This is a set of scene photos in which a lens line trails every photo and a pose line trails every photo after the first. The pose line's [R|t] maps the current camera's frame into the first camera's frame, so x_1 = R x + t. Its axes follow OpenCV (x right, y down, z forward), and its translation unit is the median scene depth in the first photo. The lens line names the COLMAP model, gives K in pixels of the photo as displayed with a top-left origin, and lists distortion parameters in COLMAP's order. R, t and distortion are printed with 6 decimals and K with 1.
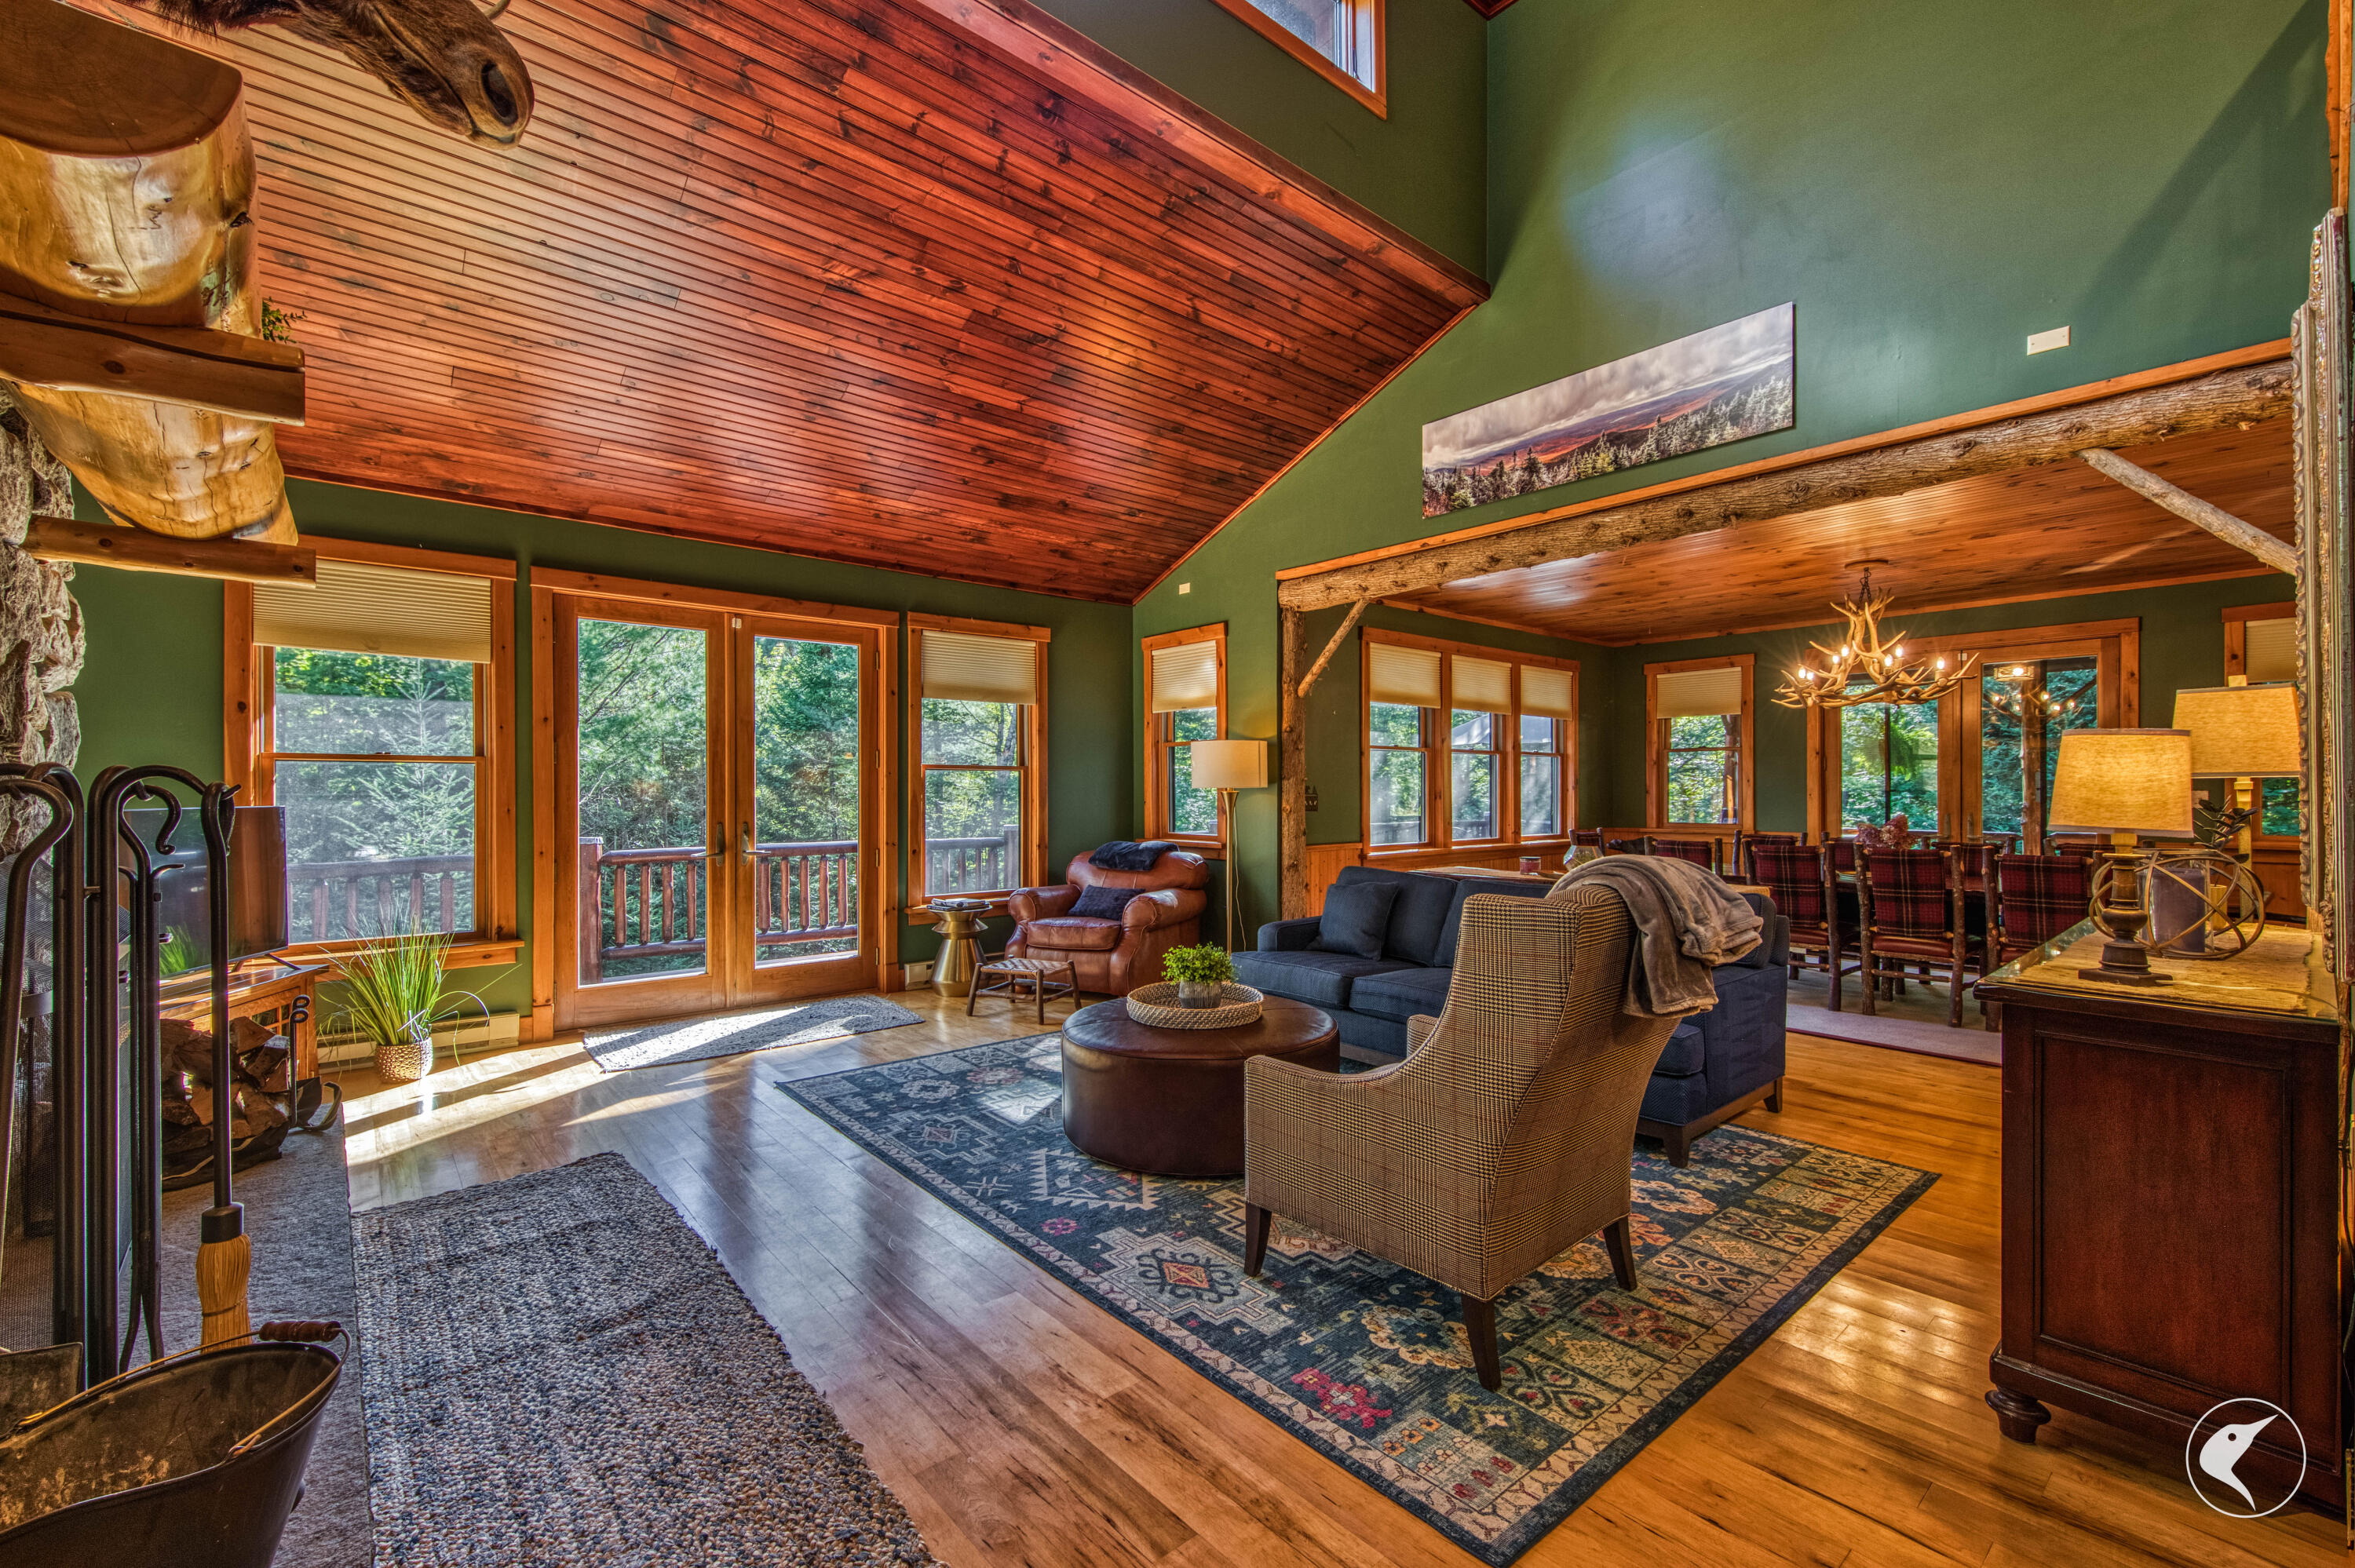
lens RADIAL K [[946.1, 0, 1179.9], [0, 946.1, 795.8], [0, 0, 1]] dist [0.011940, 0.000054]
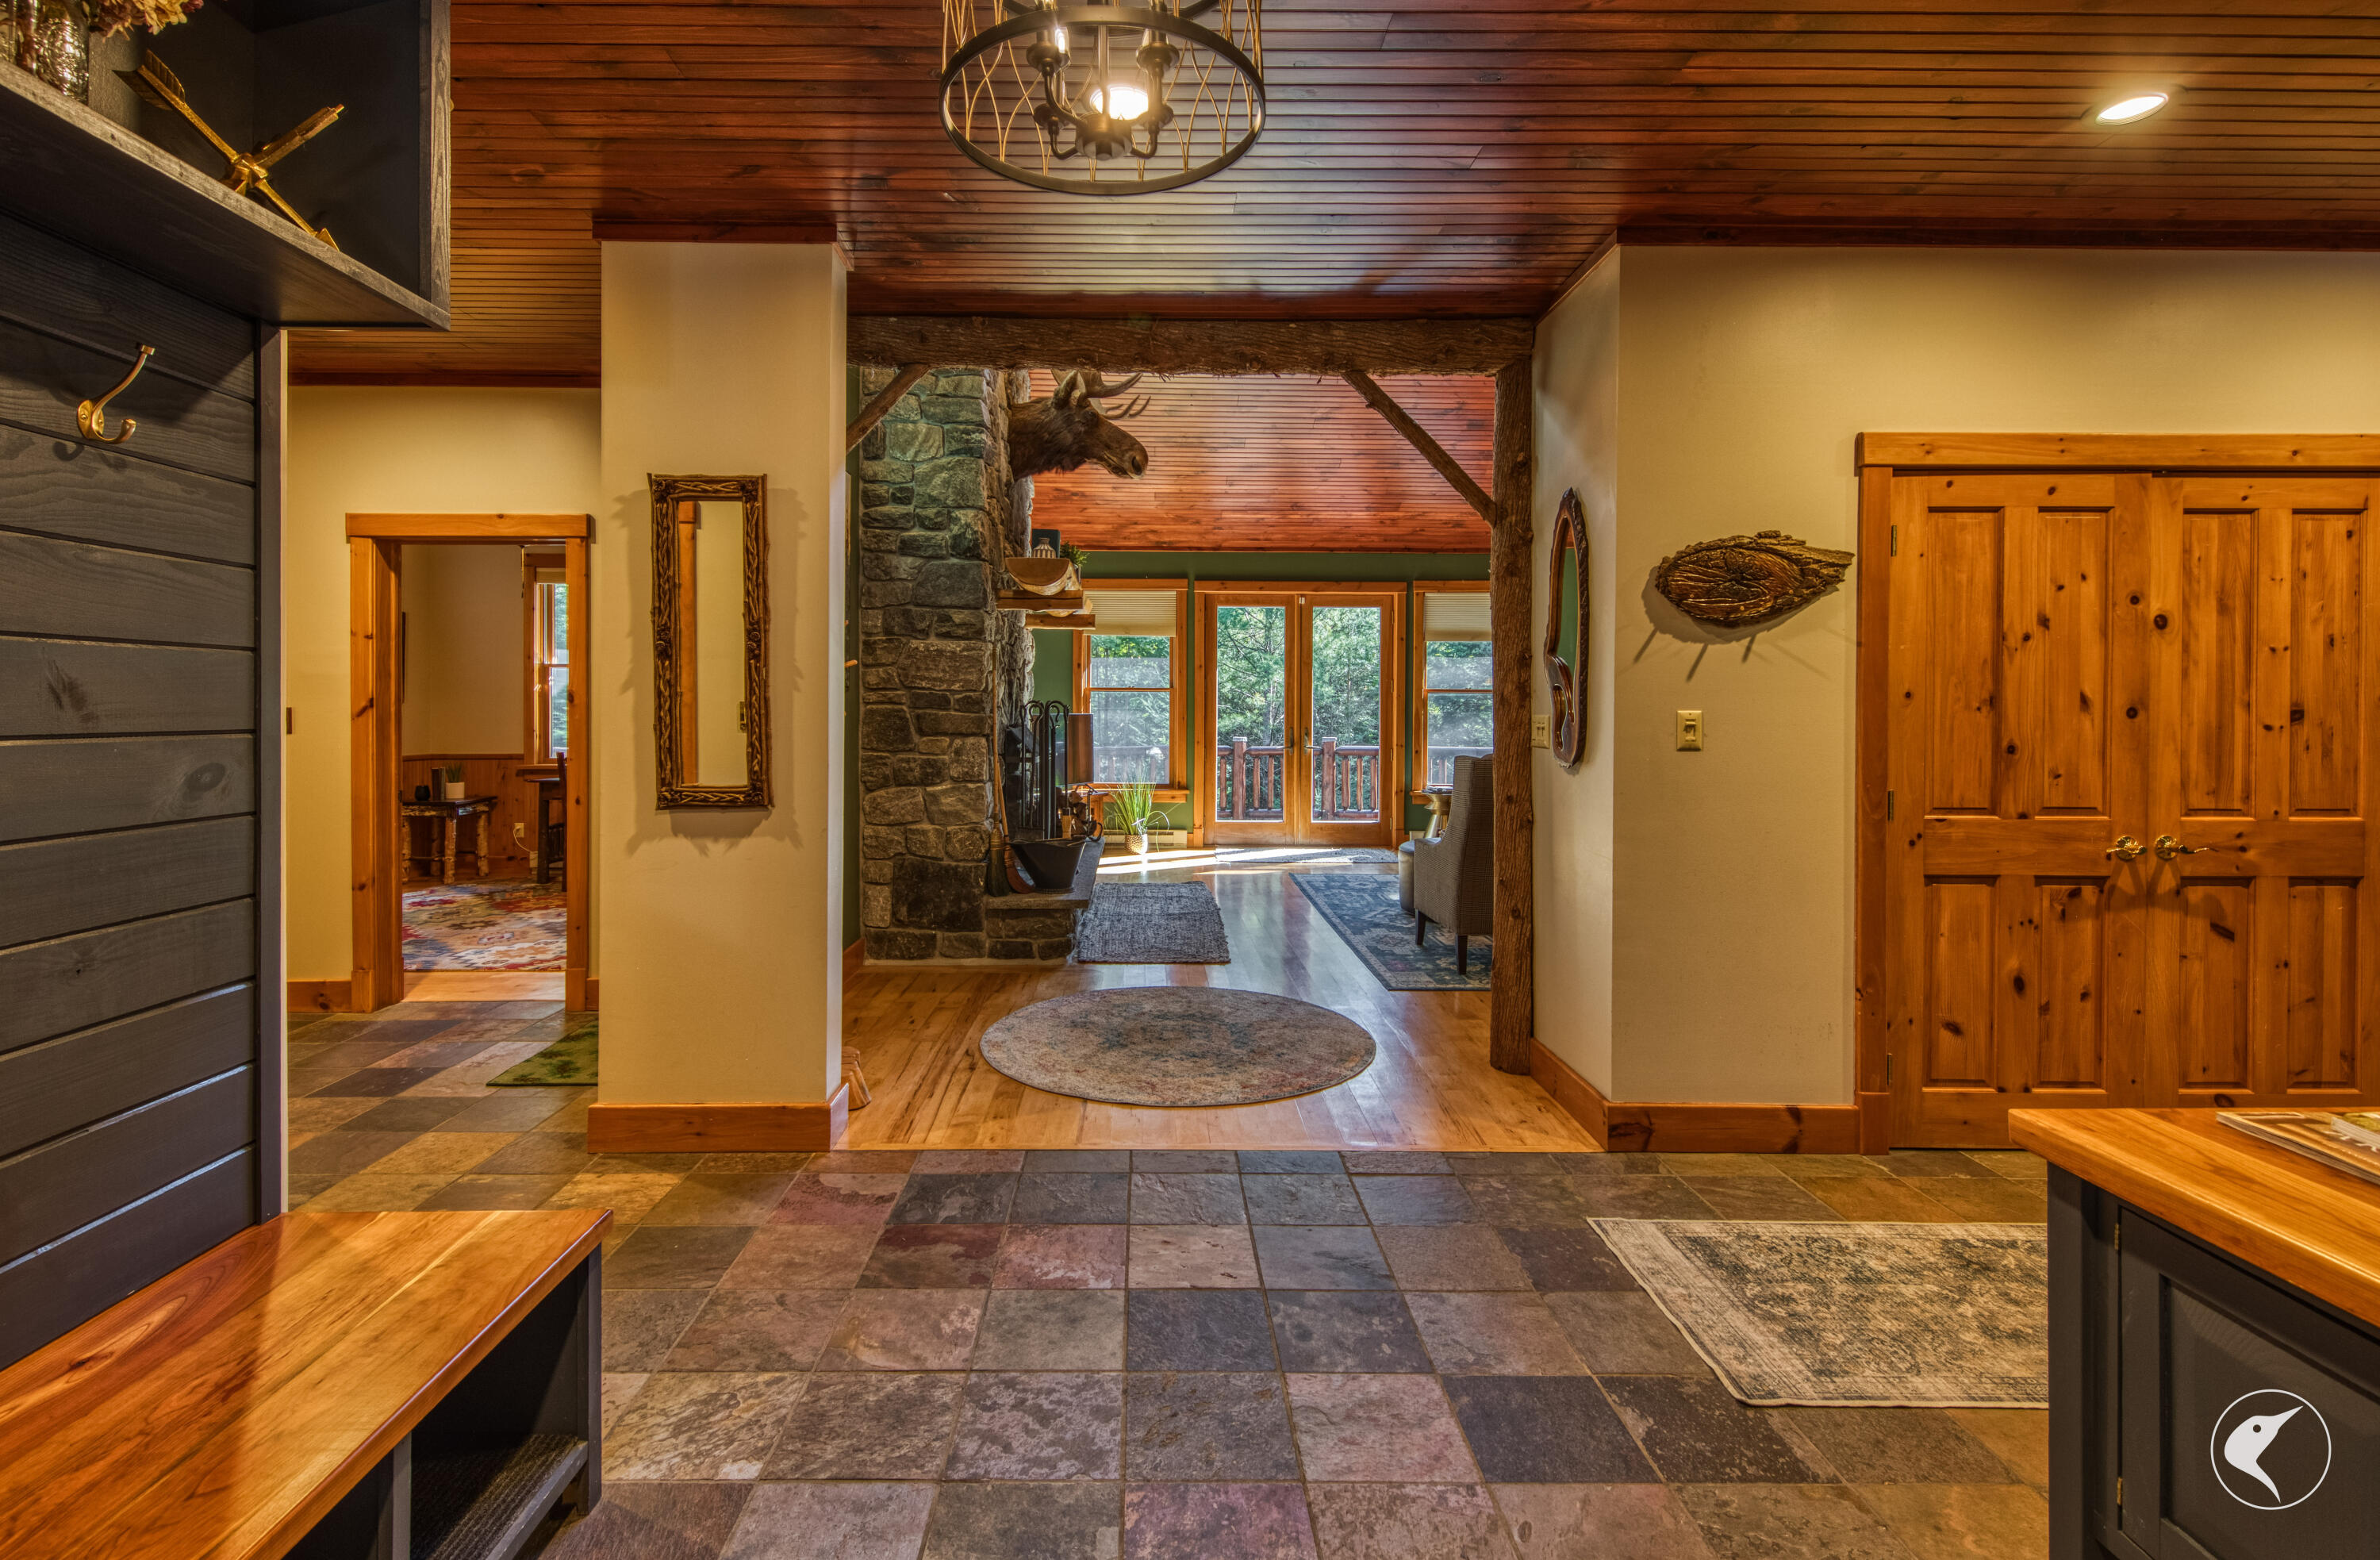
lens RADIAL K [[1154.0, 0, 1190.2], [0, 1154.0, 717.9], [0, 0, 1]] dist [0.000565, -0.000032]
pose [[0.768003, 0.012994, -0.640314, 0.674304], [-0.009051, 0.999915, 0.009435, -0.004560], [0.640382, -0.001450, 0.768055, -0.640838]]
